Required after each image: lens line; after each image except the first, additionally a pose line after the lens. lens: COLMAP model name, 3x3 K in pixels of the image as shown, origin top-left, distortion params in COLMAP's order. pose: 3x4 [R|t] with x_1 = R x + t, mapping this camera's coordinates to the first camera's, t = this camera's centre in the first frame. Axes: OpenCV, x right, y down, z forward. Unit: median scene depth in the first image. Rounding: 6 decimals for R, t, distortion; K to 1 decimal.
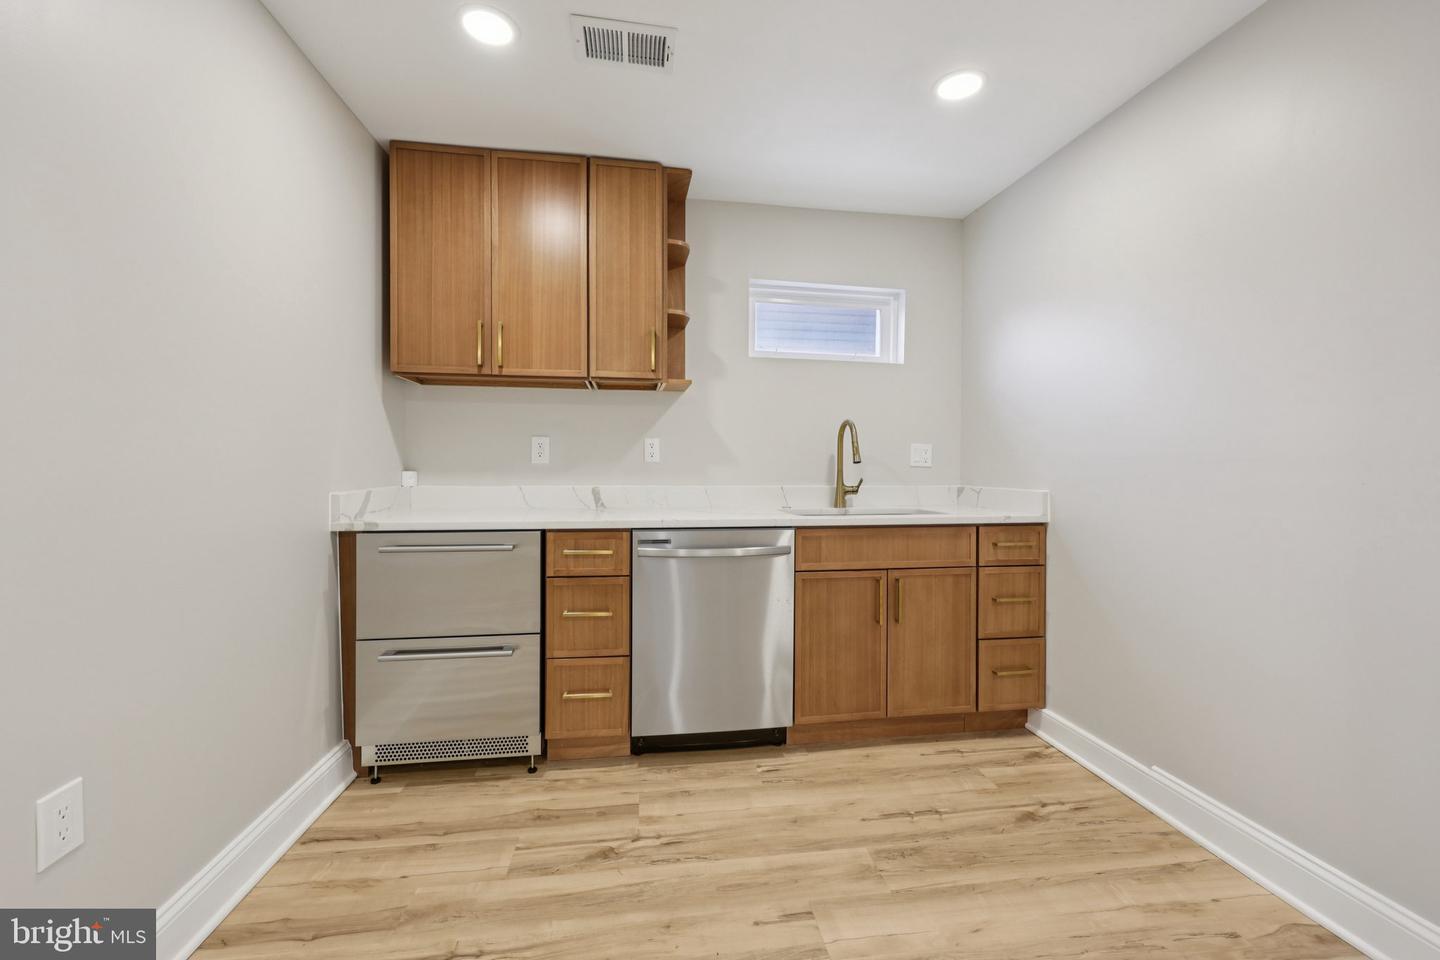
lens RADIAL K [[576.1, 0, 718.6], [0, 576.1, 480.2], [0, 0, 1]] dist [-0.000680, 0.000029]
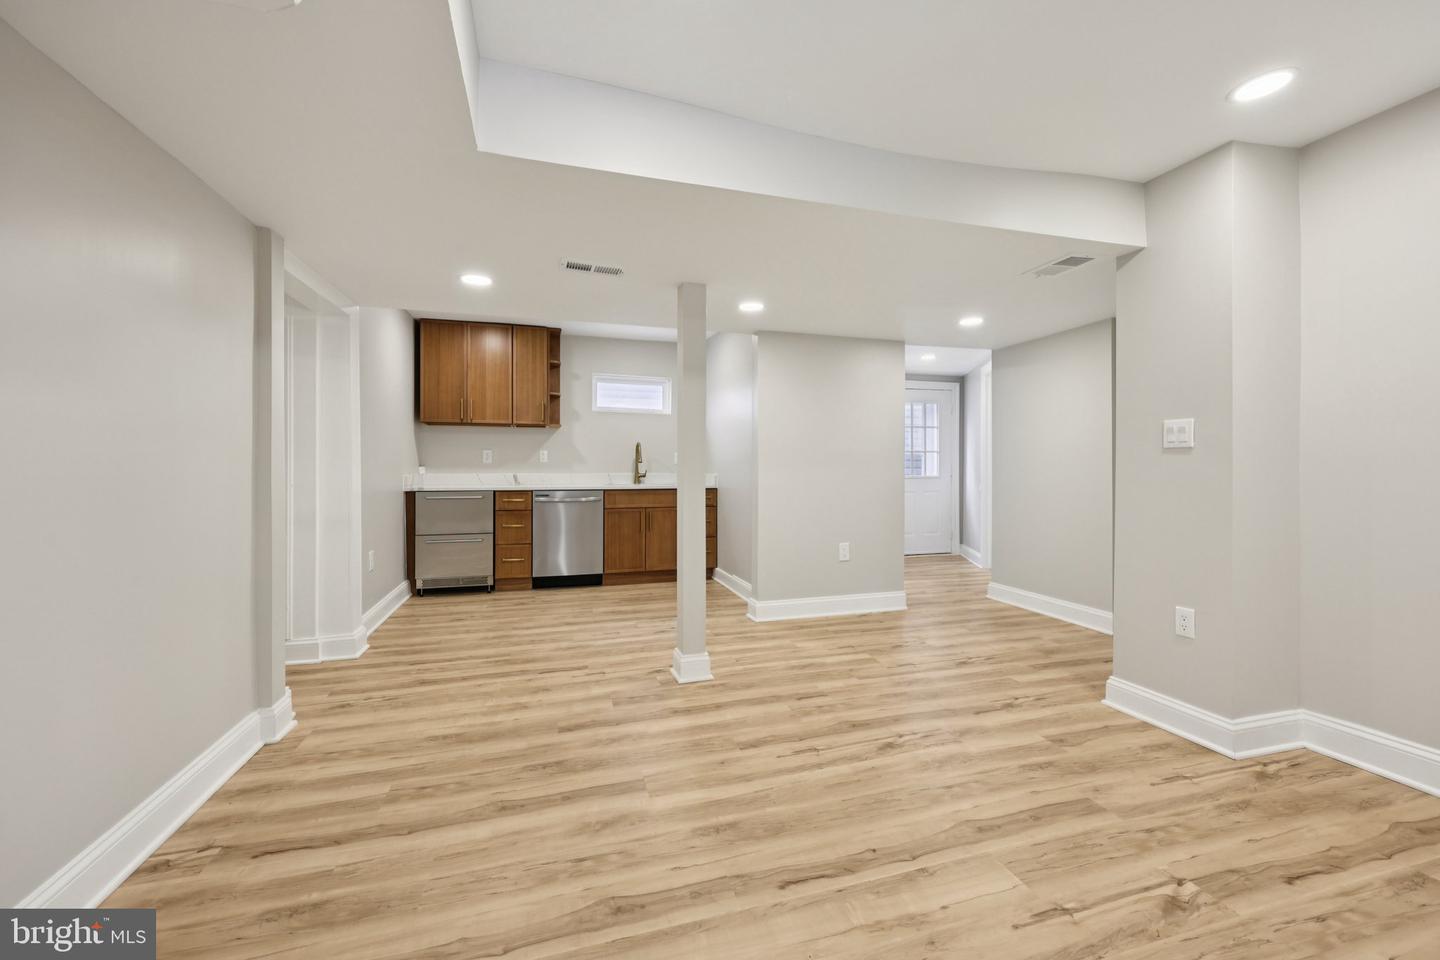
lens RADIAL K [[576.1, 0, 723.0], [0, 576.1, 478.2], [0, 0, 1]] dist [-0.000680, 0.000029]
pose [[0.991740, -0.004365, 0.128188, 0.305027], [0.003081, 0.999943, 0.010211, 0.010513], [-0.128225, -0.009731, 0.991697, -1.364667]]
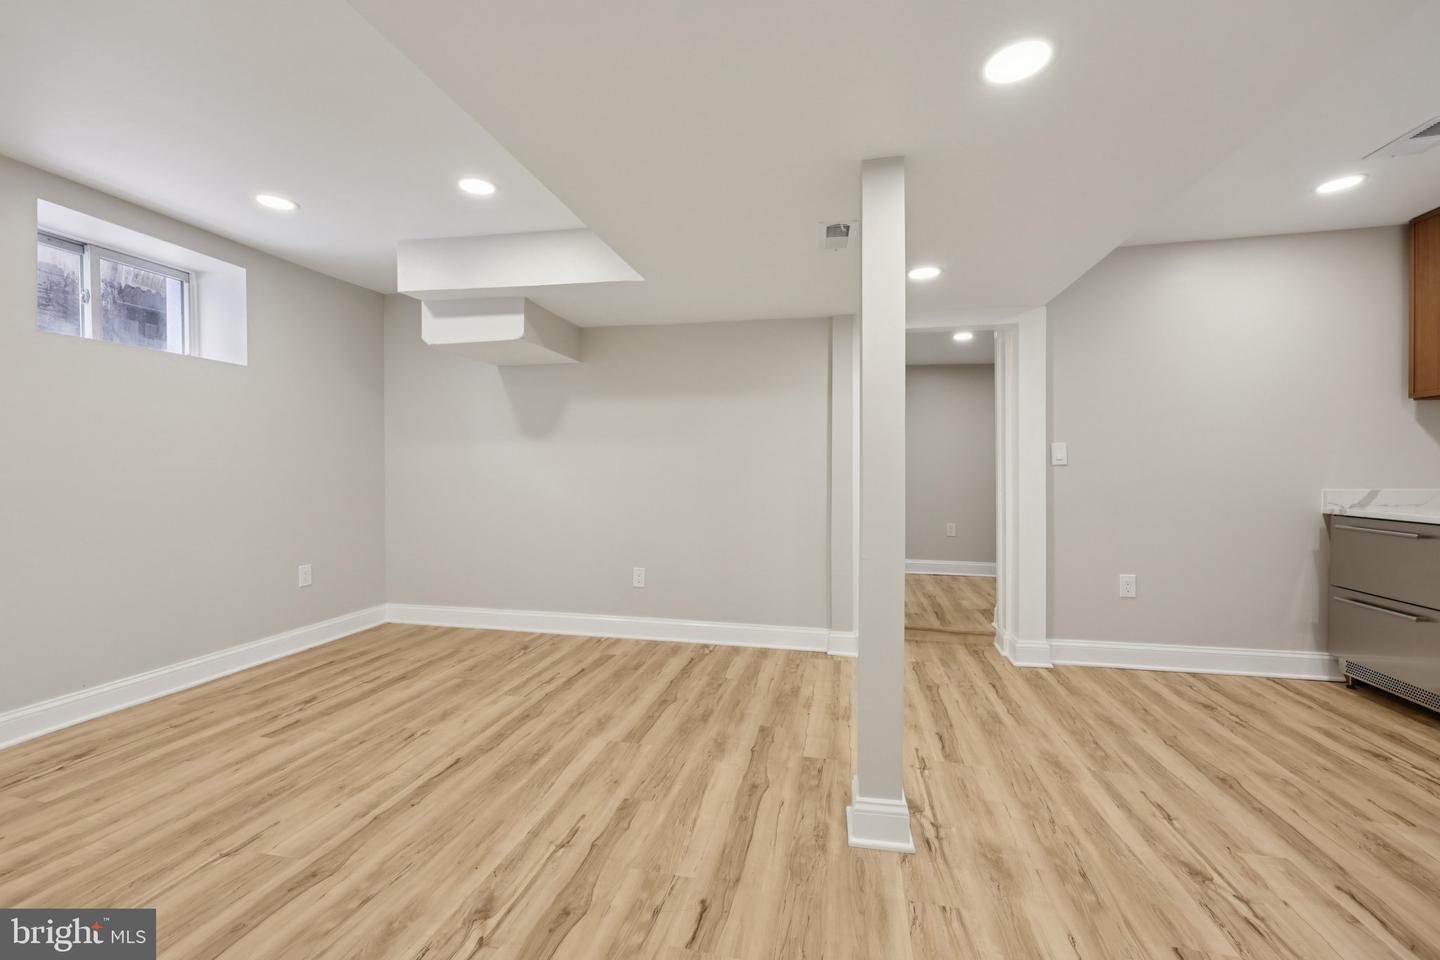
lens RADIAL K [[576.1, 0, 717.0], [0, 576.1, 476.6], [0, 0, 1]] dist [-0.000680, 0.000029]
pose [[-0.354622, 0.006685, -0.934986, 1.189195], [-0.016523, 0.999773, 0.013415, -0.005337], [0.934864, 0.020206, -0.354431, -0.000756]]
